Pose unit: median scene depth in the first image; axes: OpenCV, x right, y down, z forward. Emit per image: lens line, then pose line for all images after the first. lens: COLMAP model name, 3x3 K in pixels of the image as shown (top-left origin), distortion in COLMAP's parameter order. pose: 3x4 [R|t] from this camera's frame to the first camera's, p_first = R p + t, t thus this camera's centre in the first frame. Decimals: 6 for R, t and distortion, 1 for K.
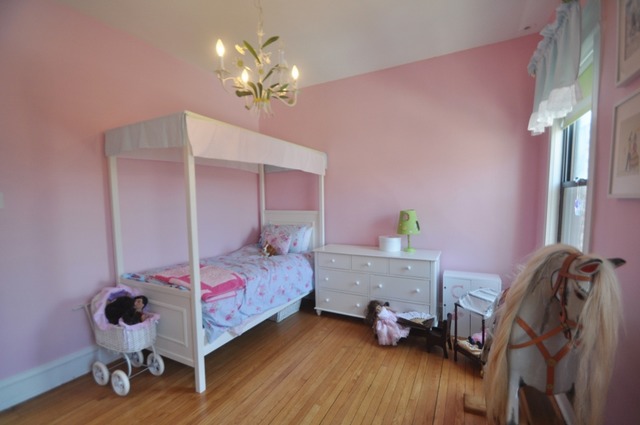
lens RADIAL K [[281.9, 0, 321.3], [0, 281.9, 219.3], [0, 0, 1]] dist [0.012555, -0.016593]
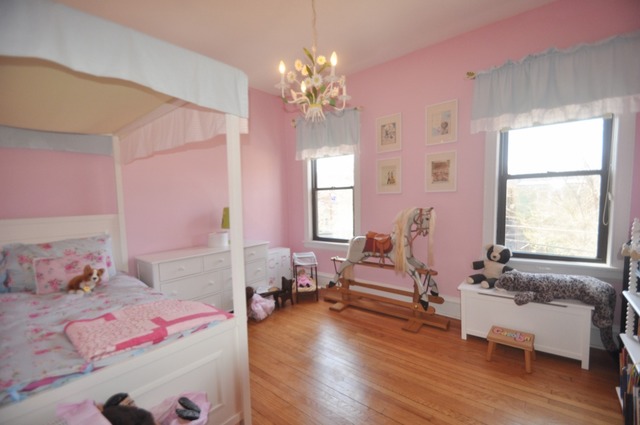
lens RADIAL K [[281.9, 0, 321.3], [0, 281.9, 219.3], [0, 0, 1]] dist [0.012555, -0.016593]
pose [[0.208881, -0.061084, 0.976032, -0.902516], [0.097677, 0.994360, 0.041327, 0.005047], [-0.973051, 0.086704, 0.213669, 0.497456]]
